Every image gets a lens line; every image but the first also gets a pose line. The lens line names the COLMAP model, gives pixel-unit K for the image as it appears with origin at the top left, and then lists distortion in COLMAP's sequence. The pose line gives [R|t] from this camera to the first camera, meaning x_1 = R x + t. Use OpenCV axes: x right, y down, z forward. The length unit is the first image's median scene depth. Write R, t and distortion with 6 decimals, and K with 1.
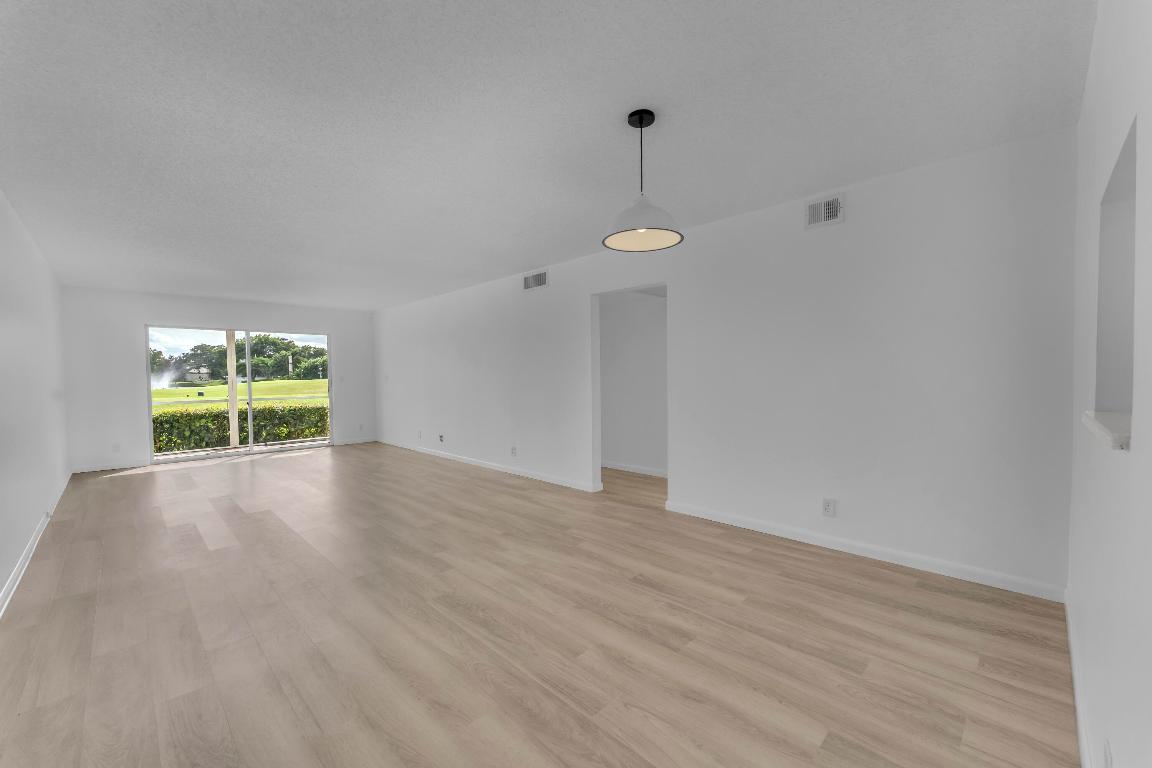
lens RADIAL K [[459.0, 0, 575.1], [0, 459.0, 388.3], [0, 0, 1]] dist [-0.002412, -0.000481]
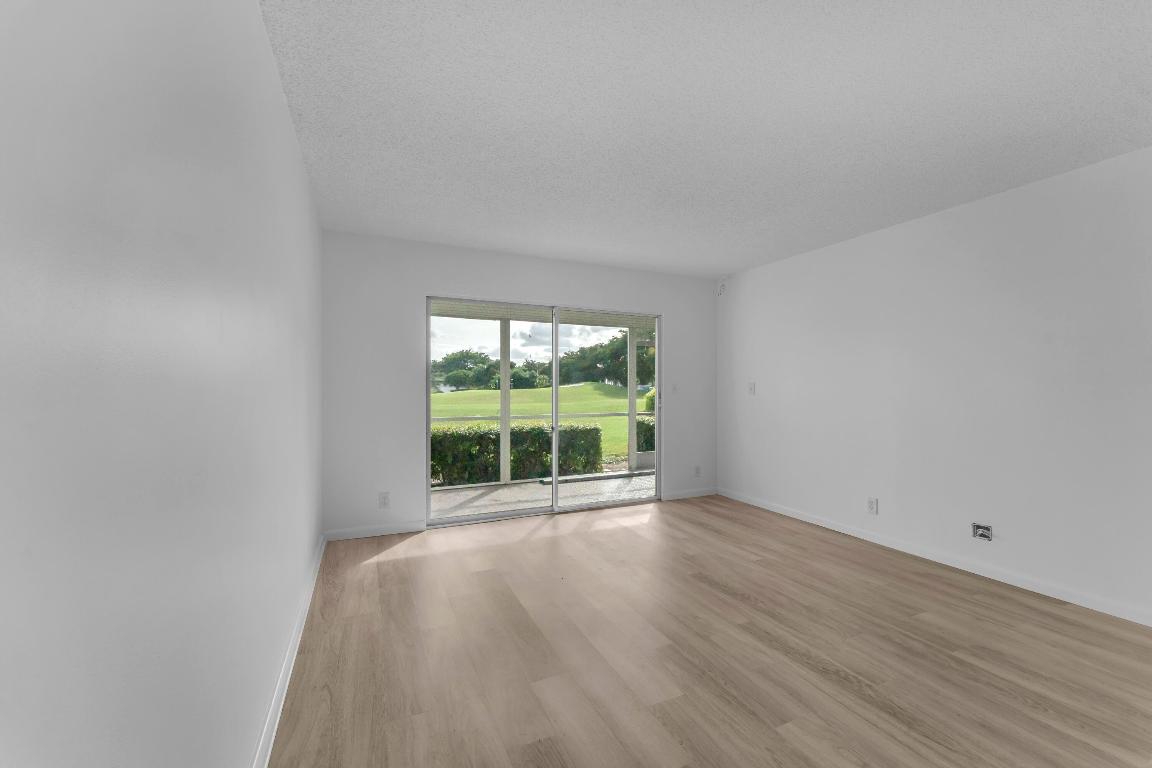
lens RADIAL K [[459.0, 0, 575.1], [0, 459.0, 388.3], [0, 0, 1]] dist [-0.002412, -0.000481]
pose [[0.937274, 0.010824, -0.348425, -0.384869], [-0.020137, 0.999530, -0.023117, -0.005434], [0.348011, 0.028683, 0.937051, 0.355275]]
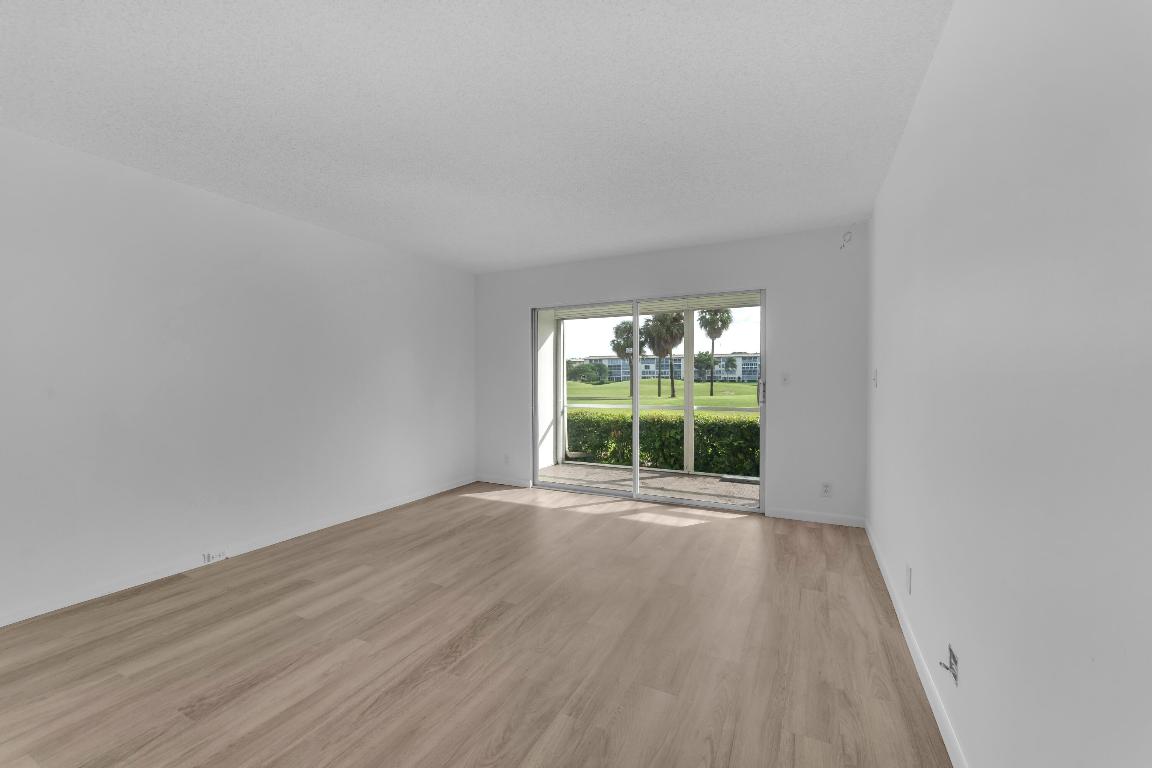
lens RADIAL K [[458.5, 0, 574.5], [0, 458.5, 389.3], [0, 0, 1]] dist [-0.000999, -0.000666]
pose [[0.323041, 0.032763, -0.945818, -0.116917], [-0.031031, 0.999230, 0.024015, -0.014914], [0.945876, 0.021592, 0.323809, 0.582863]]
